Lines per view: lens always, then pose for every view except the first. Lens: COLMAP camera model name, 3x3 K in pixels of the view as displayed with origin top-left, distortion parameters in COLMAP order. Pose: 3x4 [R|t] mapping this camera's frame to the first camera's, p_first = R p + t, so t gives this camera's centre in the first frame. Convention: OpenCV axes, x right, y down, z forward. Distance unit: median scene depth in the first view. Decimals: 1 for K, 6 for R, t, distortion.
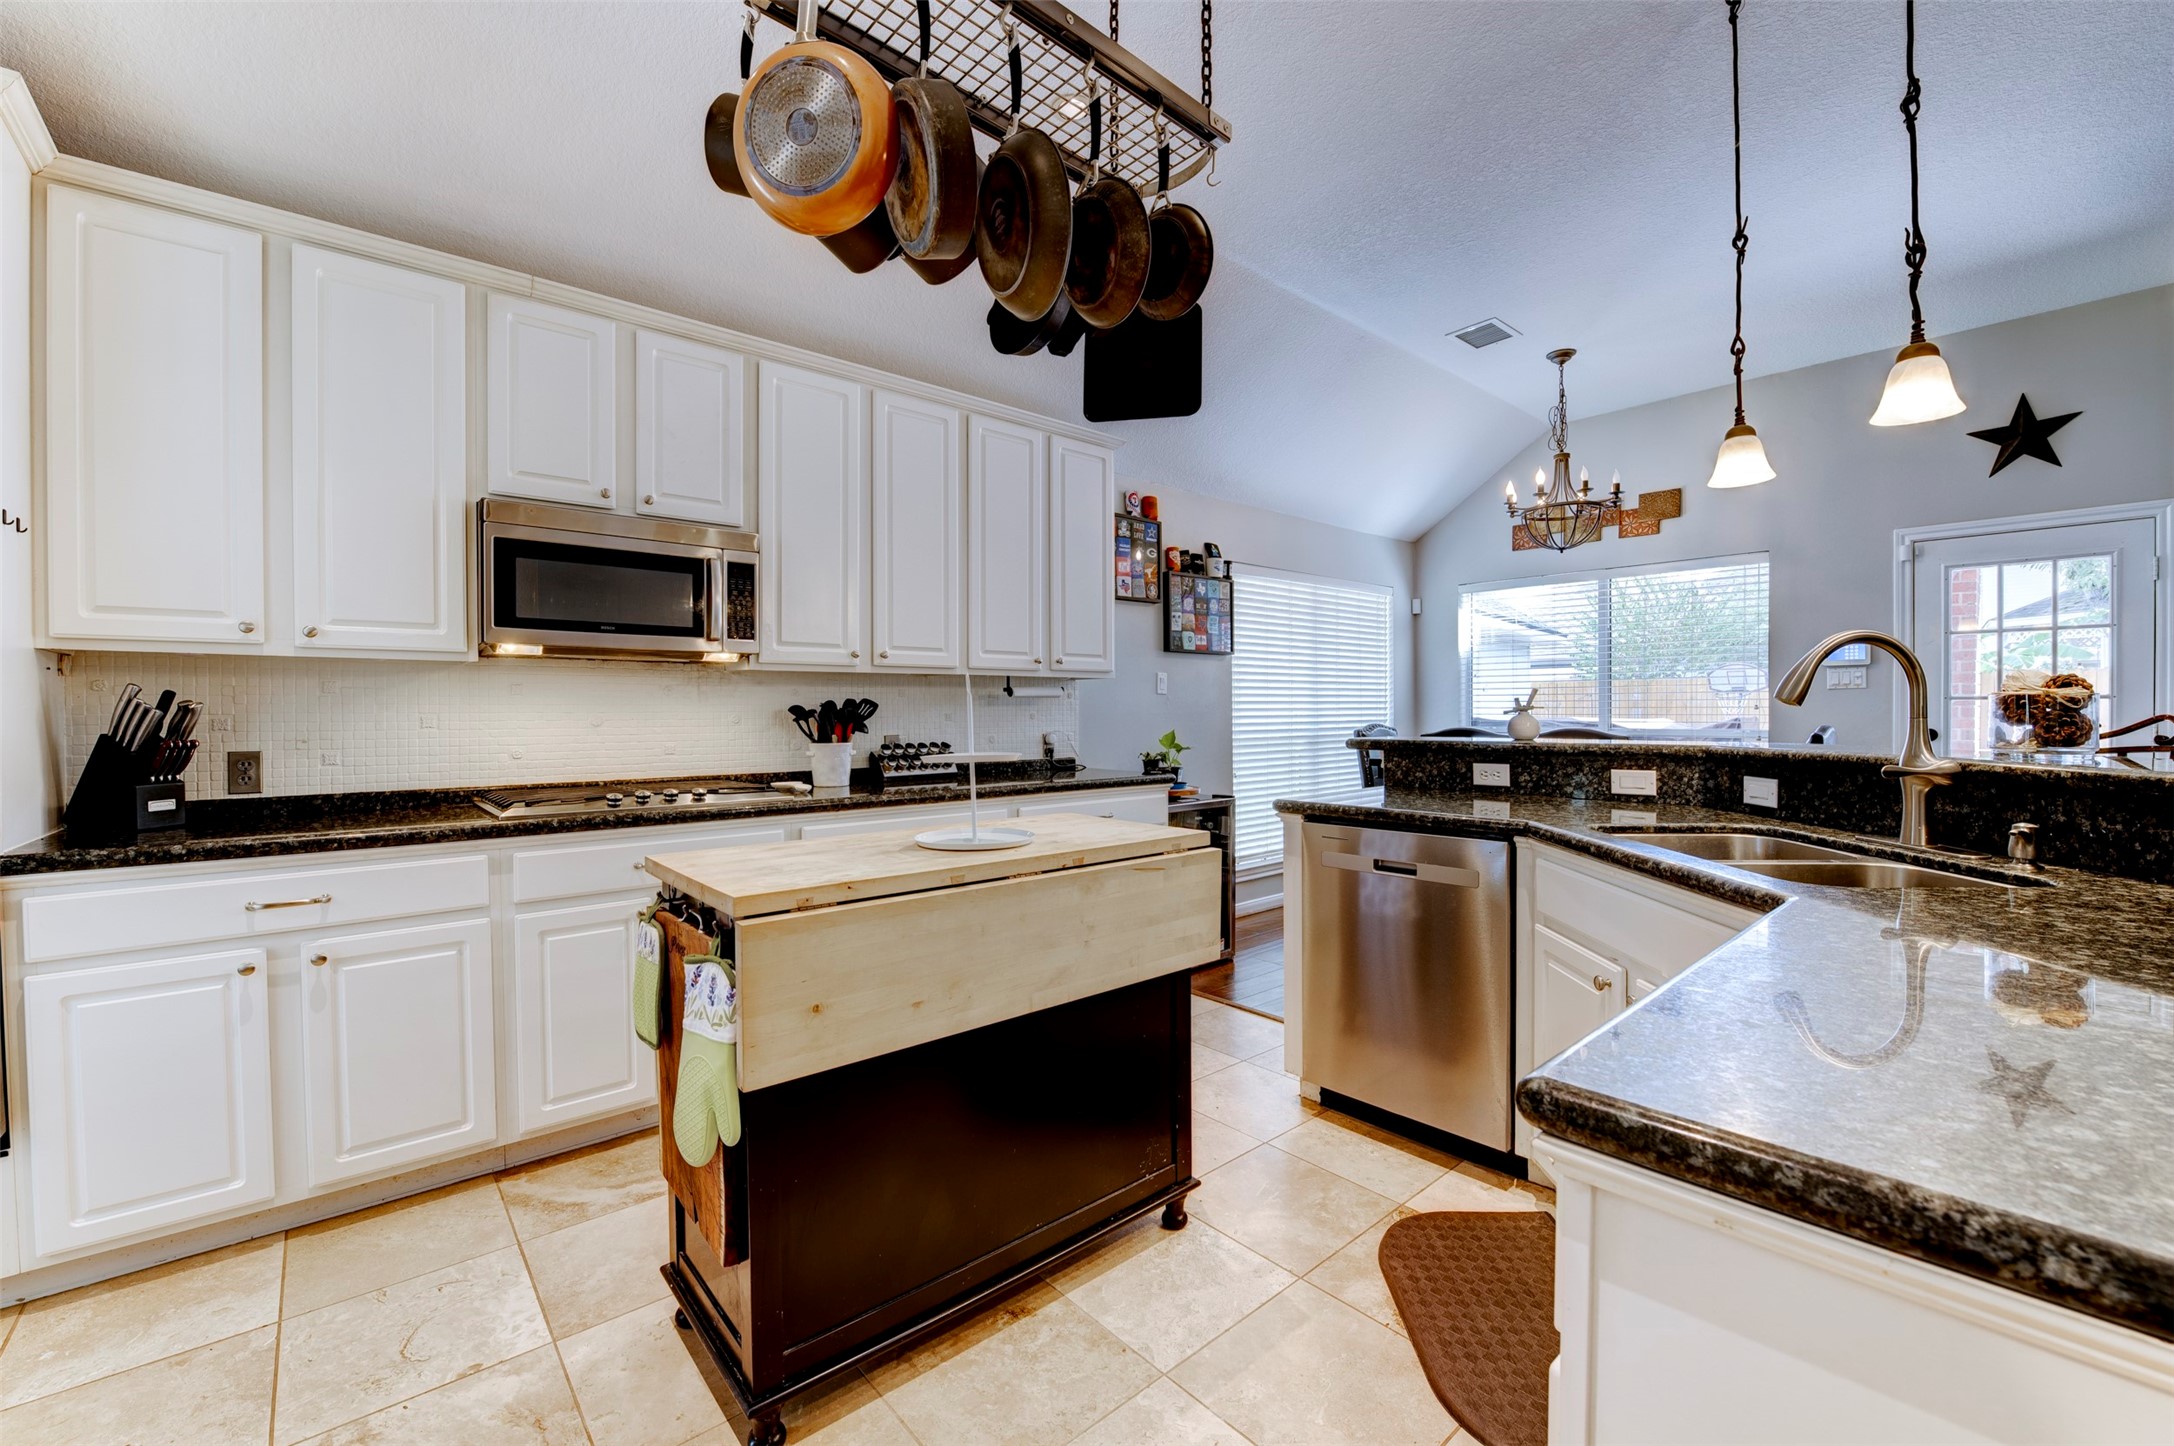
lens RADIAL K [[881.1, 0, 1092.0], [0, 881.1, 721.8], [0, 0, 1]] dist [-0.000887, -0.008430]
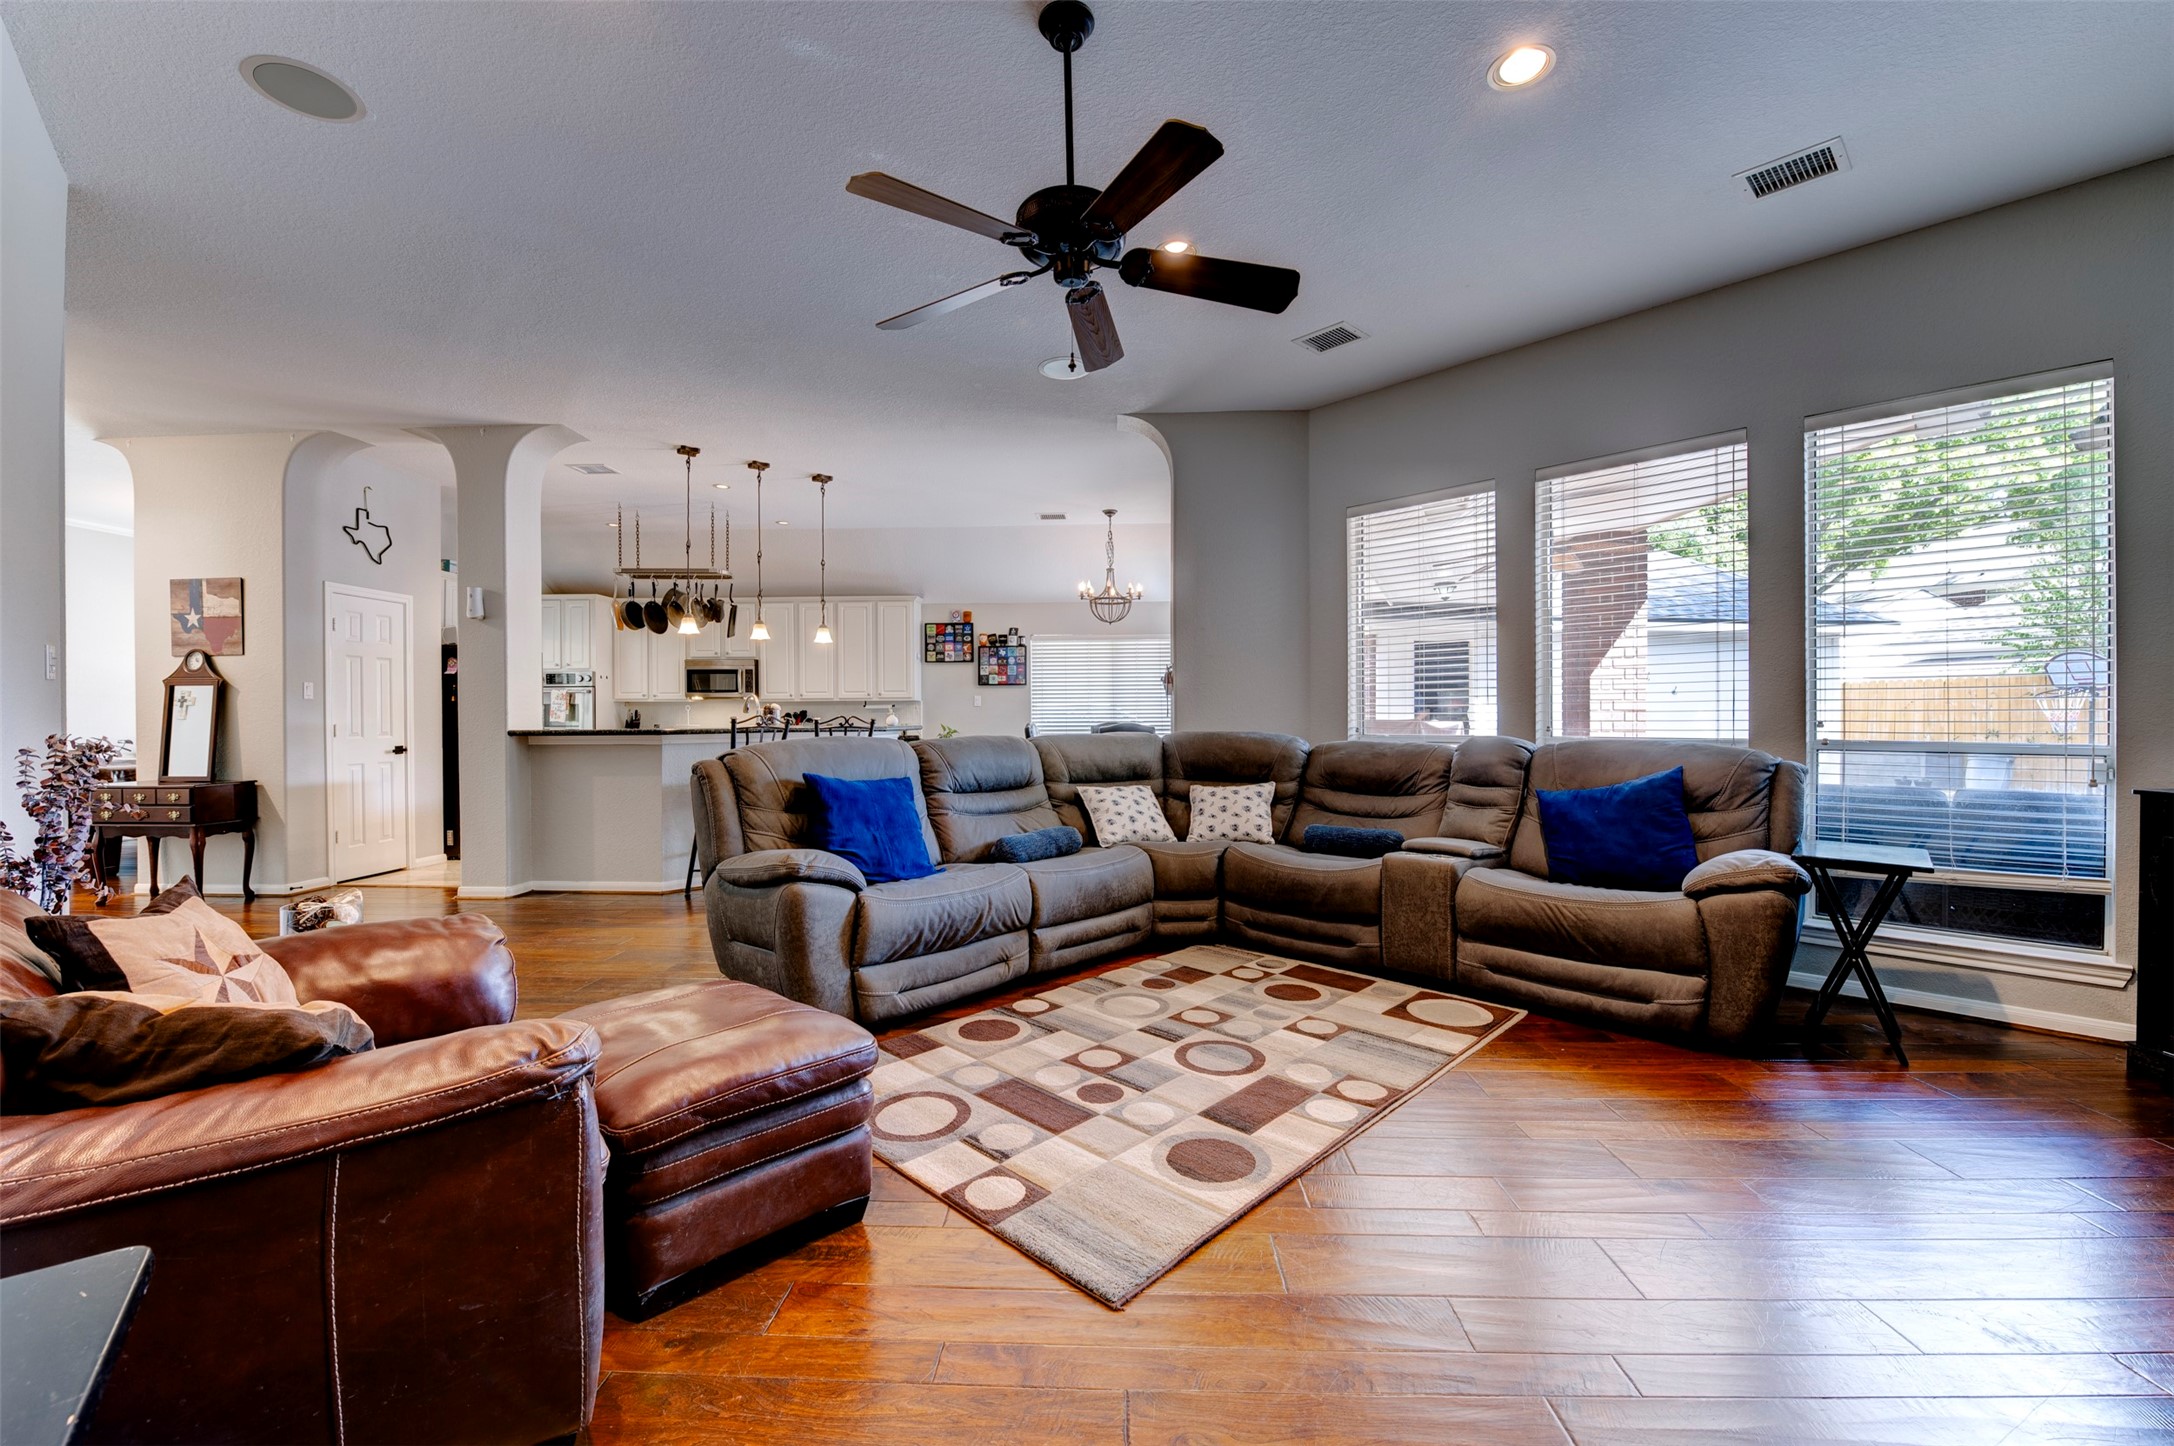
lens RADIAL K [[871.7, 0, 1089.4], [0, 871.7, 722.5], [0, 0, 1]] dist [-0.016784, -0.000878]
pose [[0.718196, 0.006342, -0.695812, 1.711760], [-0.009115, 0.999958, -0.000294, 0.004463], [0.695781, 0.006553, 0.718224, -0.275742]]
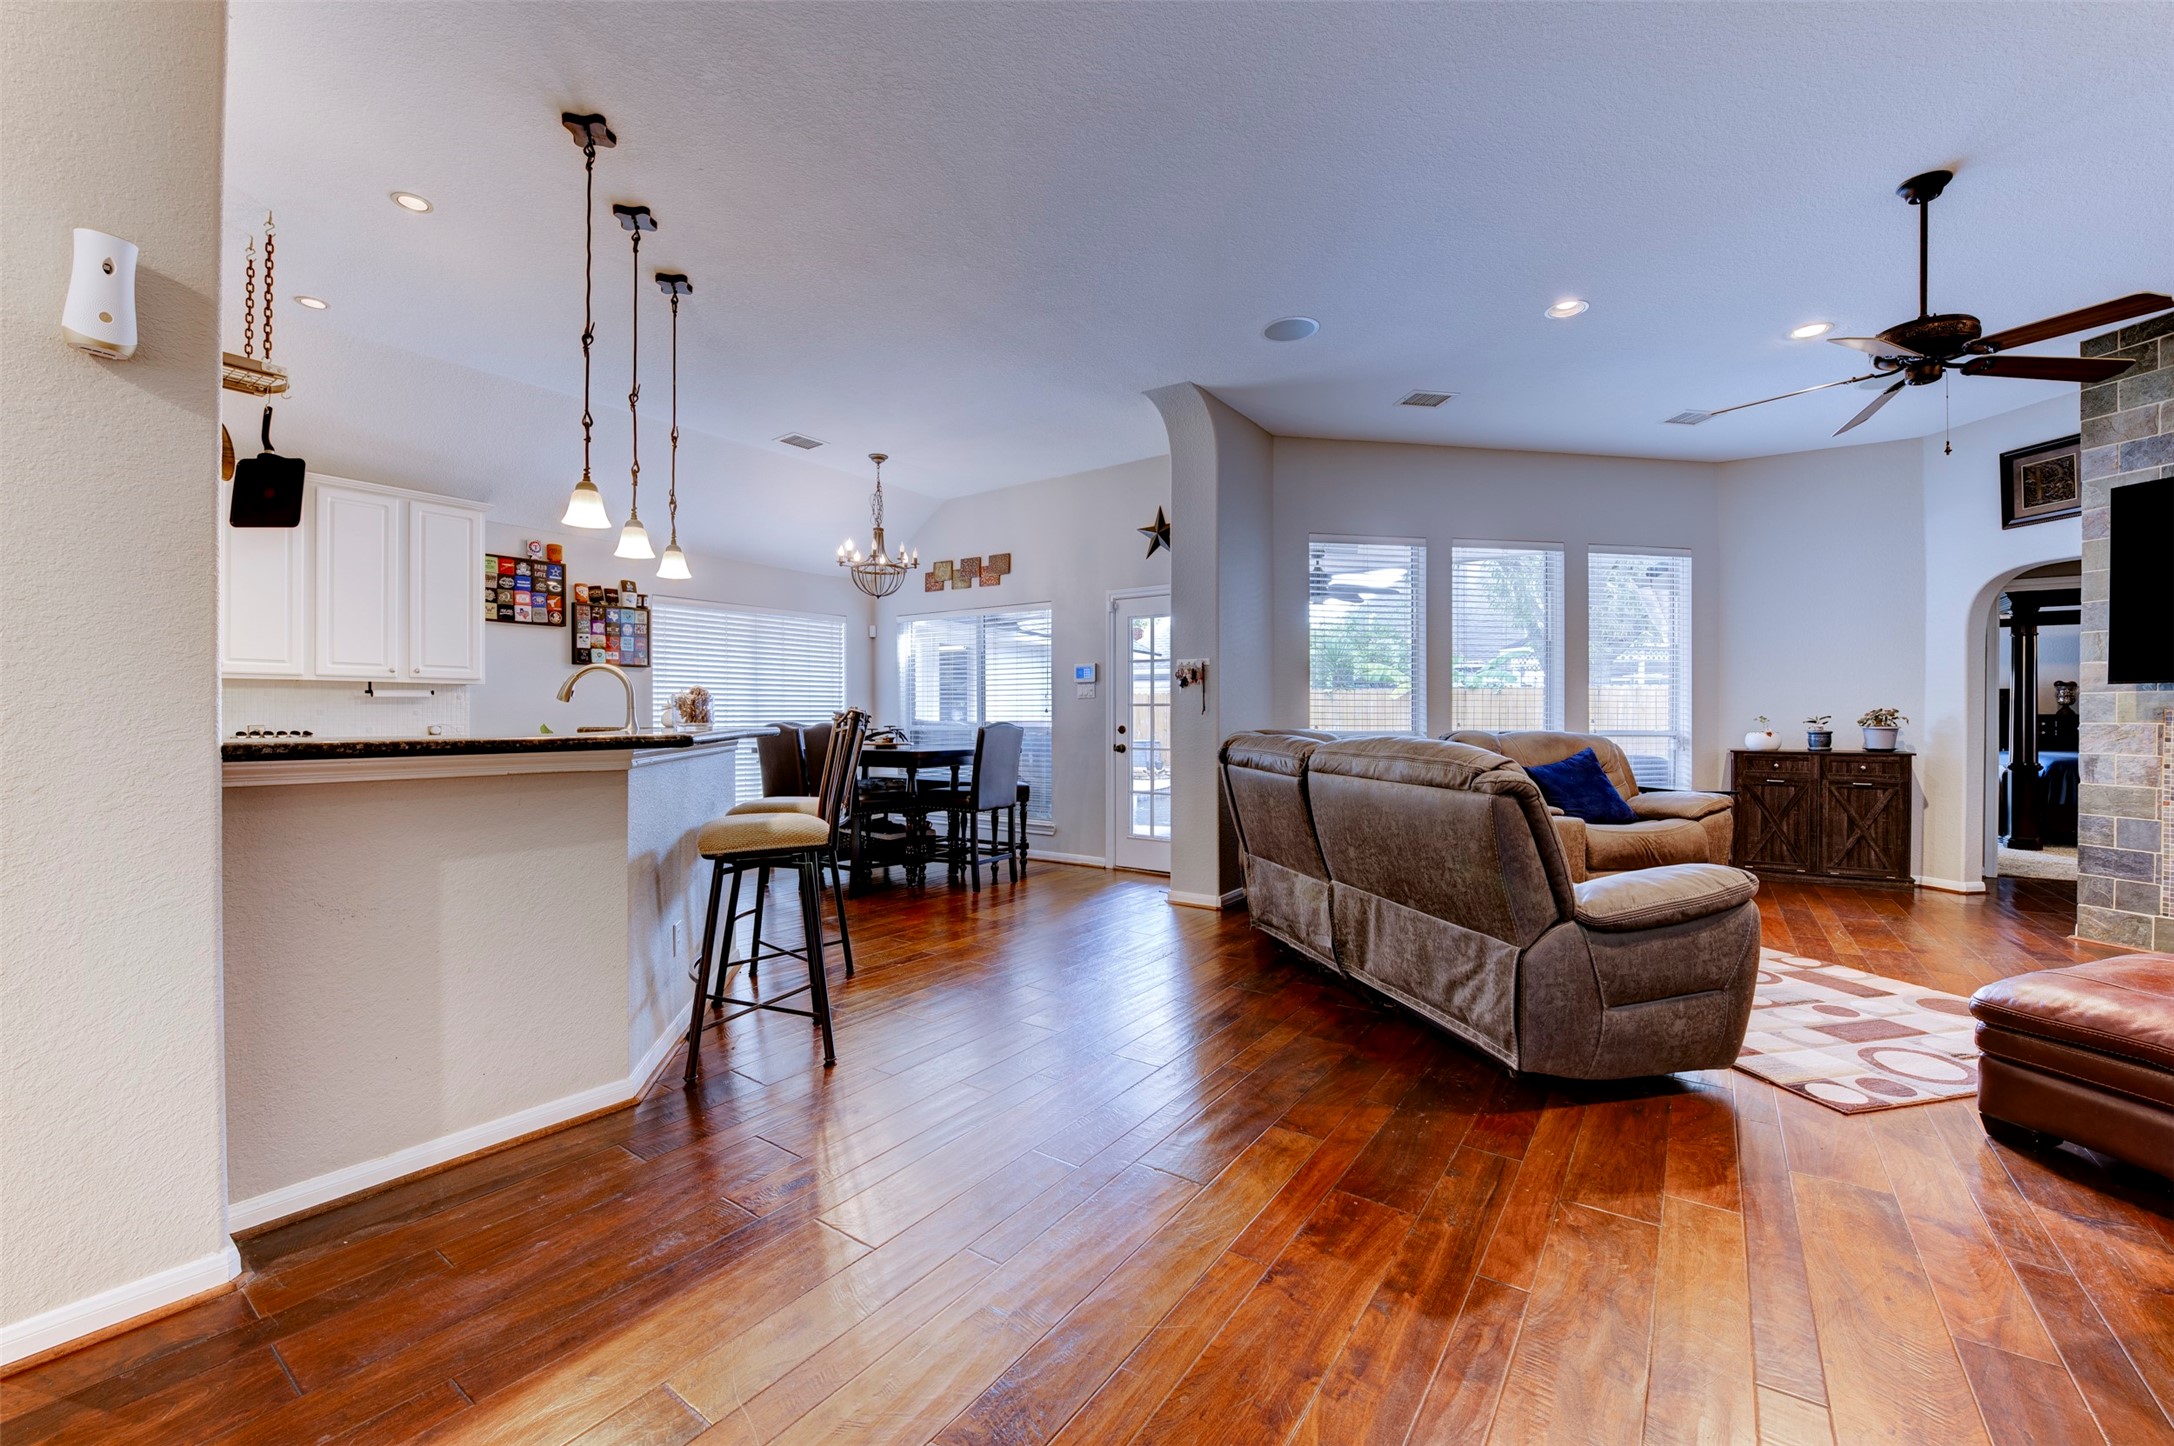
lens RADIAL K [[871.7, 0, 1089.4], [0, 871.7, 722.5], [0, 0, 1]] dist [-0.016784, -0.000878]
pose [[0.974264, 0.004069, 0.225374, 0.548700], [-0.002324, 0.999965, -0.008009, 0.014833], [-0.225399, 0.007280, 0.974239, -0.418039]]
